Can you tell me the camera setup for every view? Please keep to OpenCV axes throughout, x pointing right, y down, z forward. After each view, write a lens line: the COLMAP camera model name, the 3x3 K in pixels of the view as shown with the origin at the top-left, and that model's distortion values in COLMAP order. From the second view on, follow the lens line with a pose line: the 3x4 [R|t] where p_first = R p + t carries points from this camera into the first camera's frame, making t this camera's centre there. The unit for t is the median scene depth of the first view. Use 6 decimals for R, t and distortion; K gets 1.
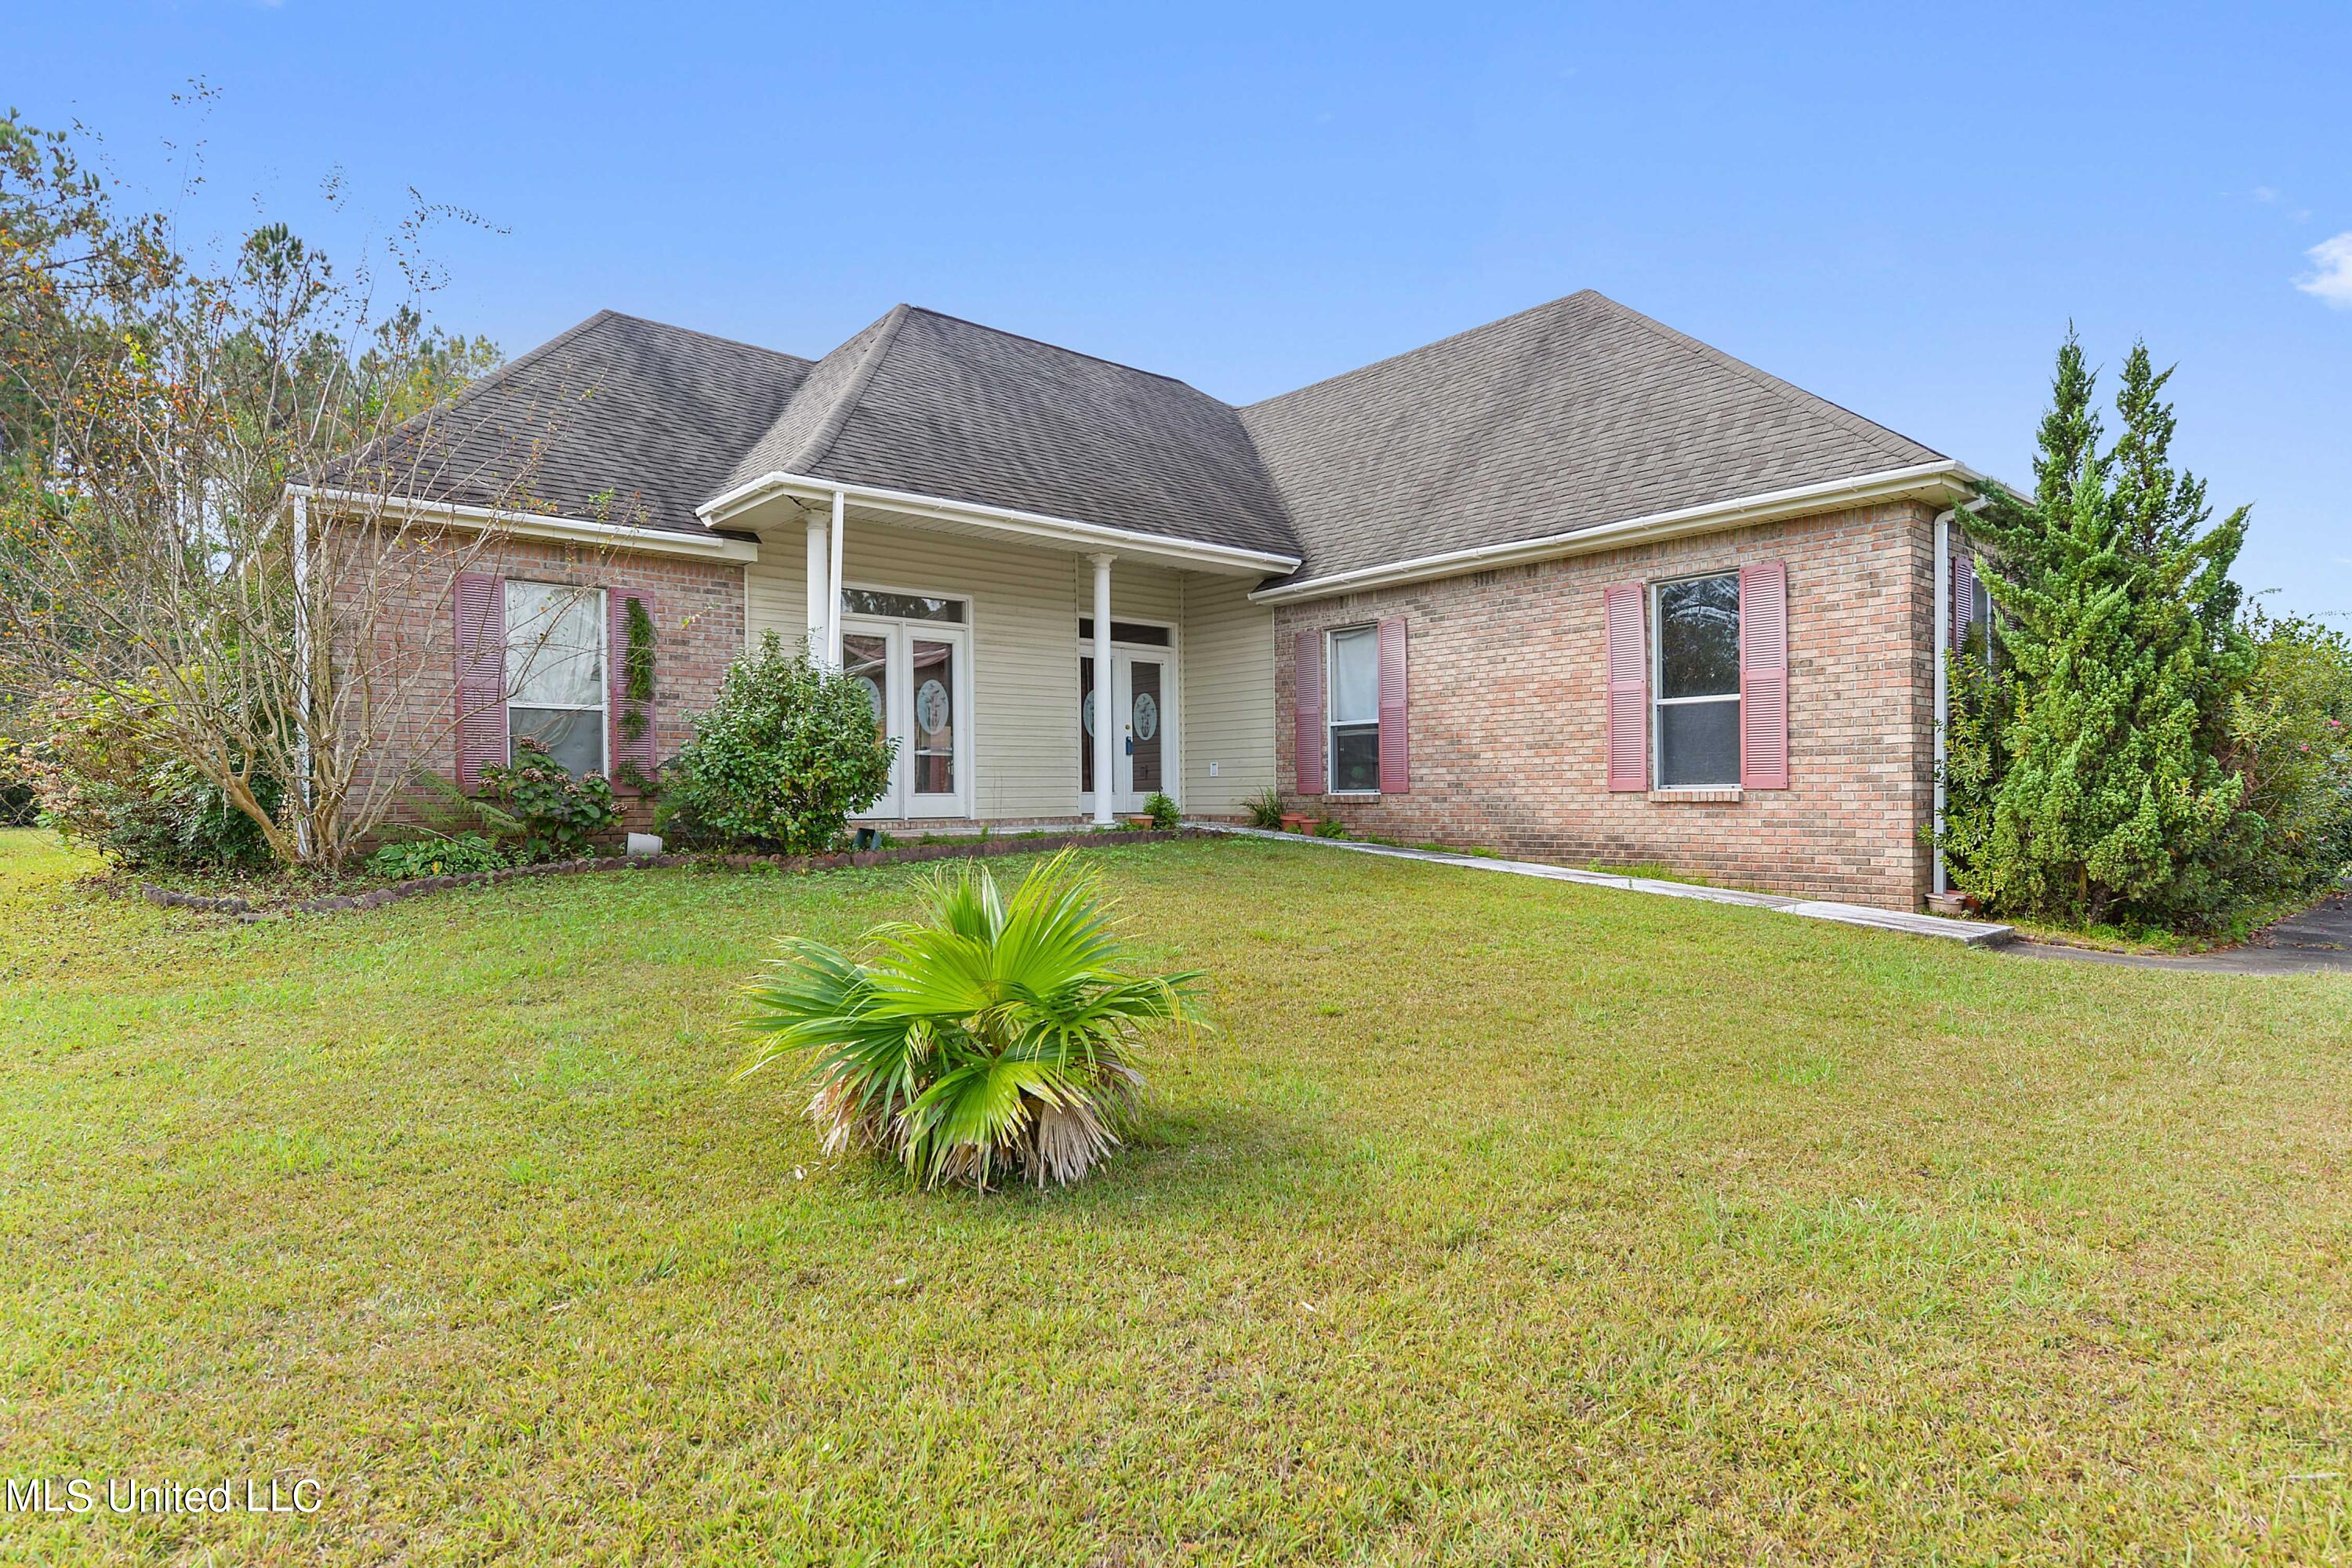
lens RADIAL K [[1286.6, 0, 1177.4], [0, 1286.6, 786.1], [0, 0, 1]] dist [-0.000542, -0.000062]
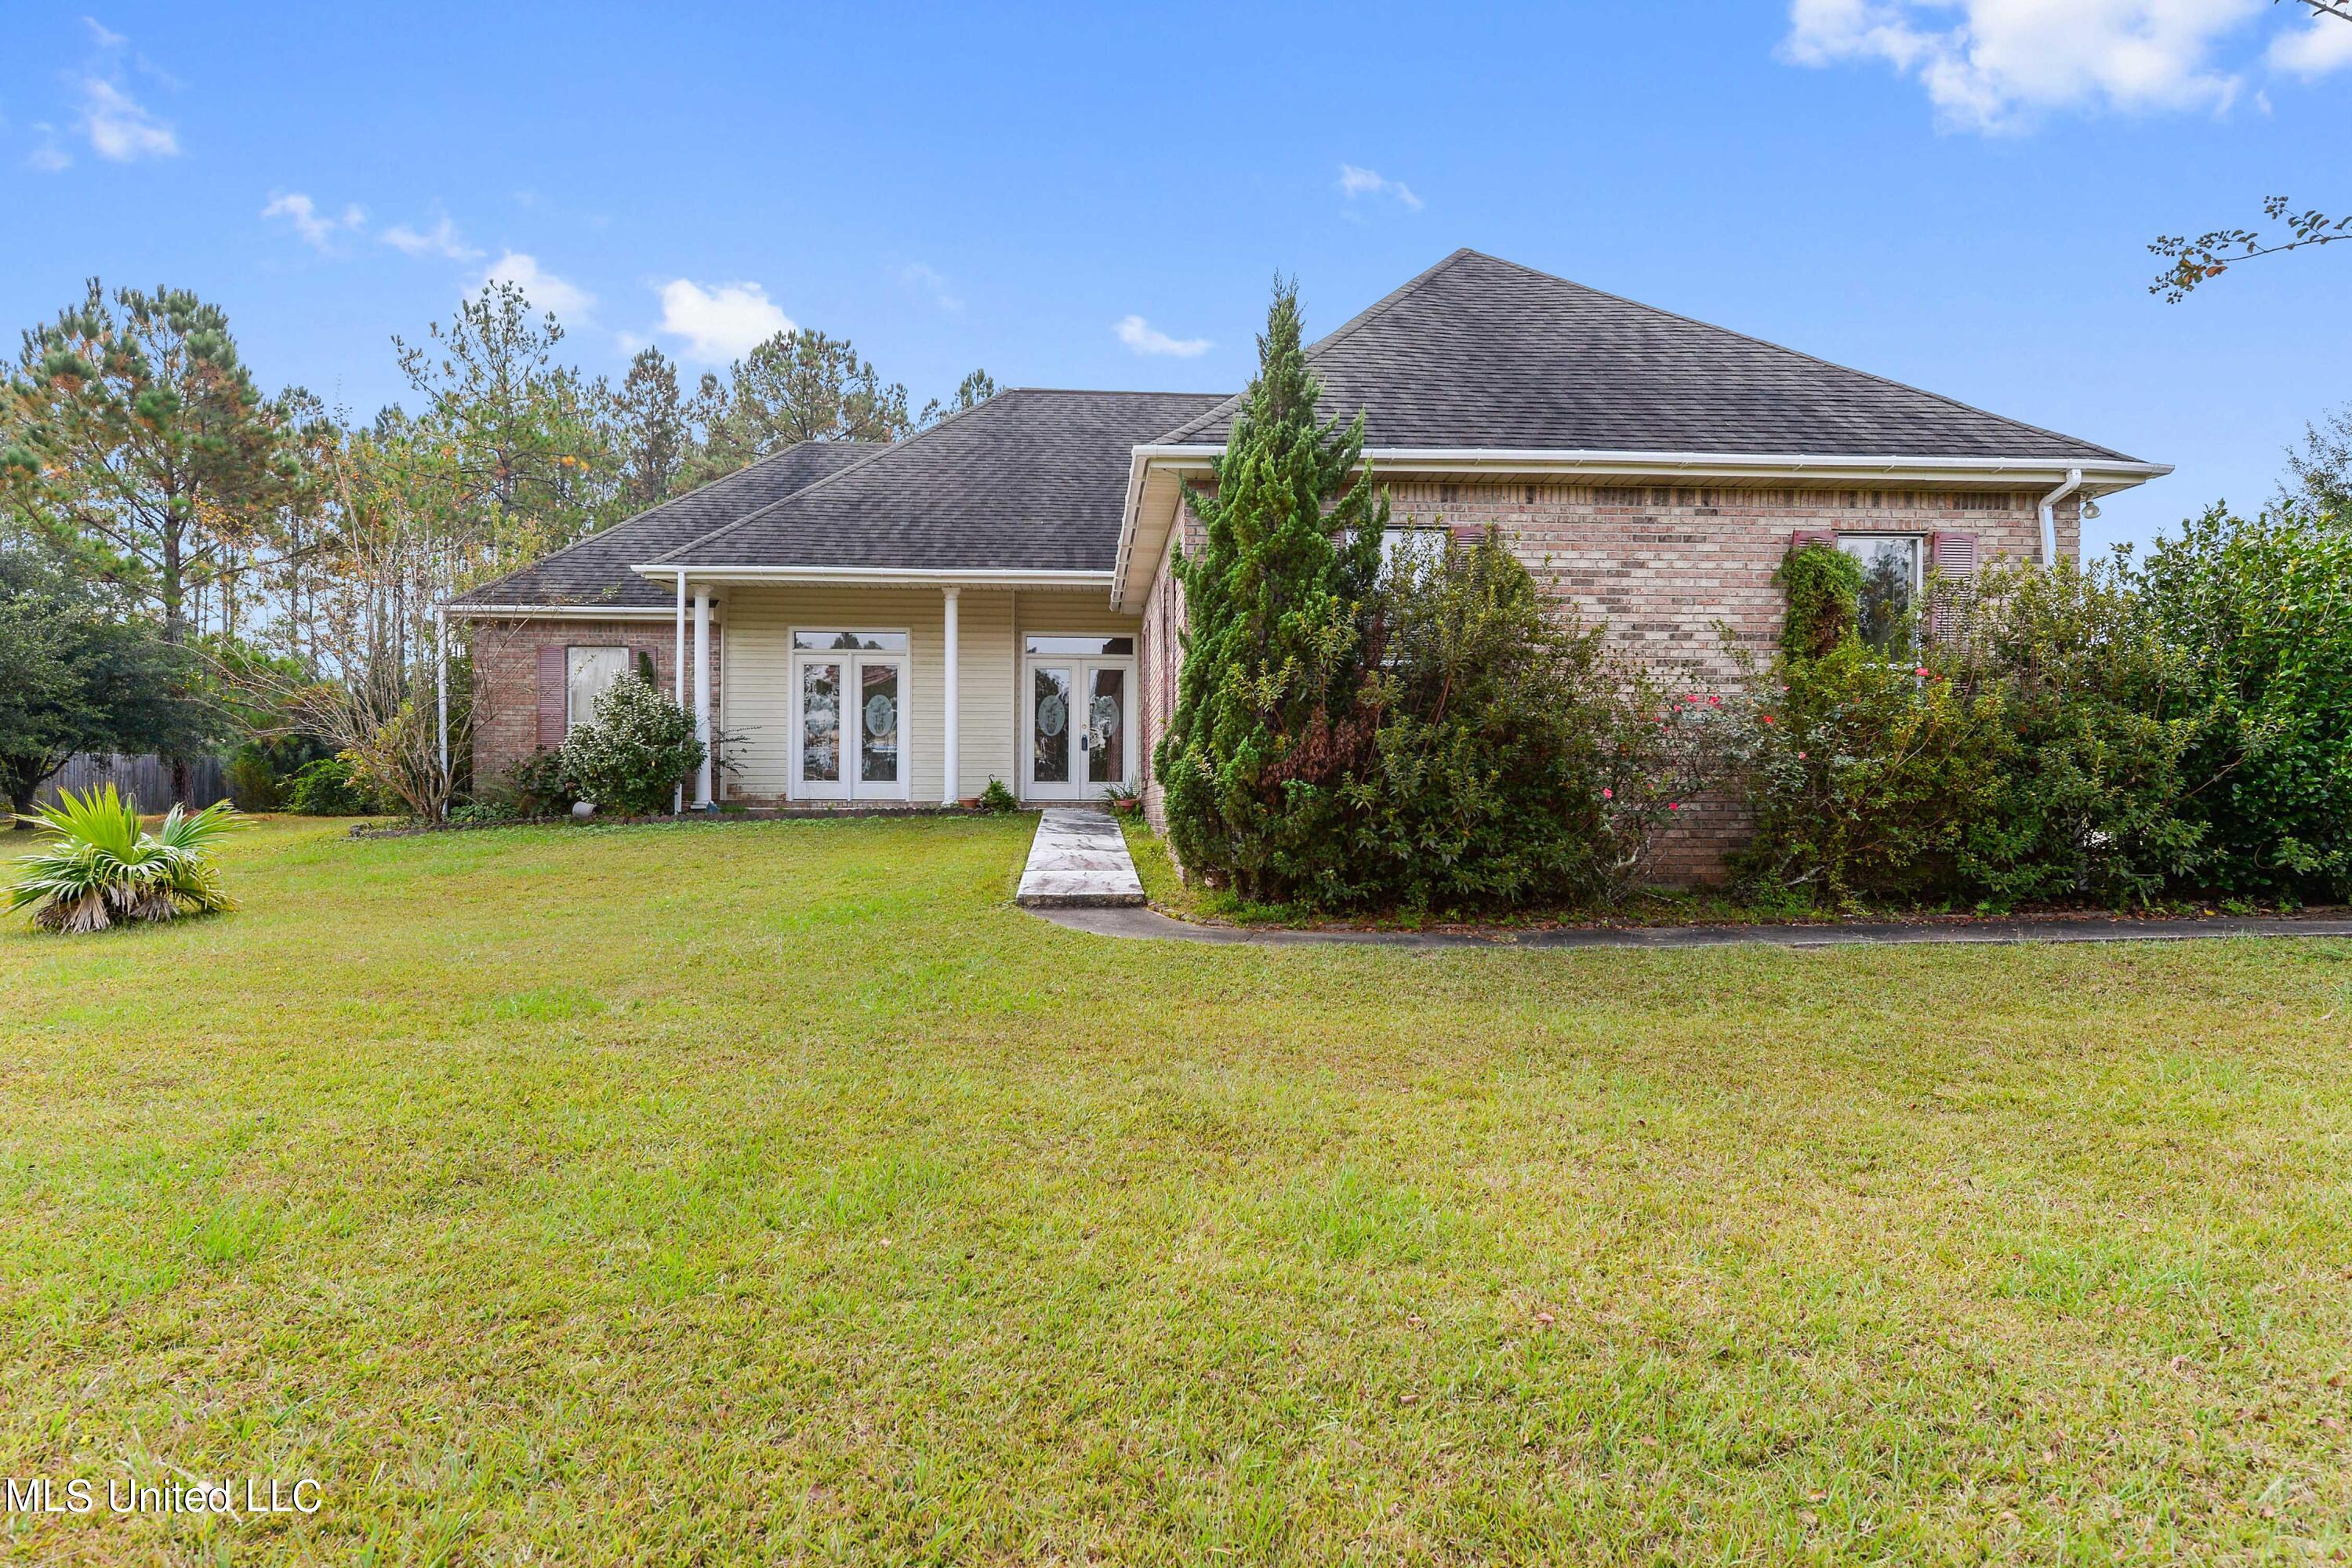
lens RADIAL K [[1286.6, 0, 1178.2], [0, 1286.6, 790.5], [0, 0, 1]] dist [-0.000542, -0.000062]
pose [[0.788074, -0.005096, -0.615559, 0.869698], [-0.002543, 0.999930, -0.011534, 0.029987], [0.615575, 0.010655, 0.788006, 0.154439]]
